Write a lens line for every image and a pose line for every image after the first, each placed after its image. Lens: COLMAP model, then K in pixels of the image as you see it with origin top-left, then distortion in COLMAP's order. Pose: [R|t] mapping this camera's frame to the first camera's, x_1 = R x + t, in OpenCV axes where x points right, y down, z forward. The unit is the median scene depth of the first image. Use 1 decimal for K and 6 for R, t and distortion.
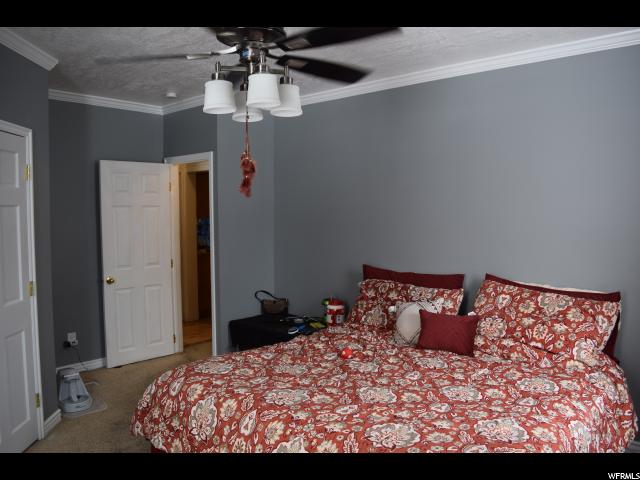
lens RADIAL K [[500.9, 0, 320.0], [0, 500.9, 240.0], [0, 0, 1]] dist [-0.086269, 0.012849]
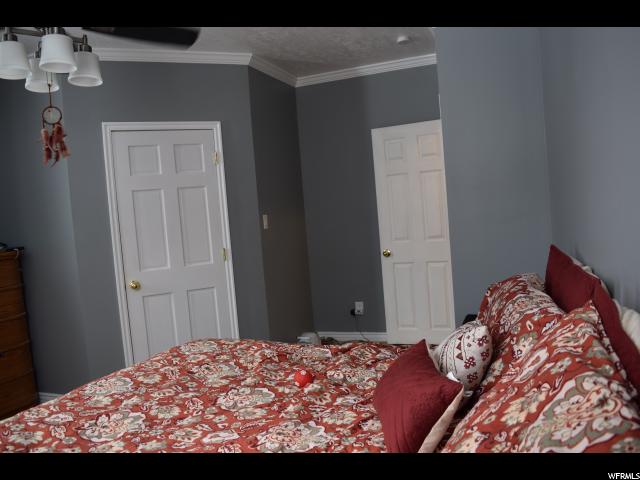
lens RADIAL K [[500.9, 0, 320.0], [0, 500.9, 240.0], [0, 0, 1]] dist [-0.086269, 0.012849]
pose [[0.342546, 0.026483, -0.939128, 0.446097], [0.023780, 0.999038, 0.036846, 0.017506], [0.939200, -0.034954, 0.341586, 0.551236]]
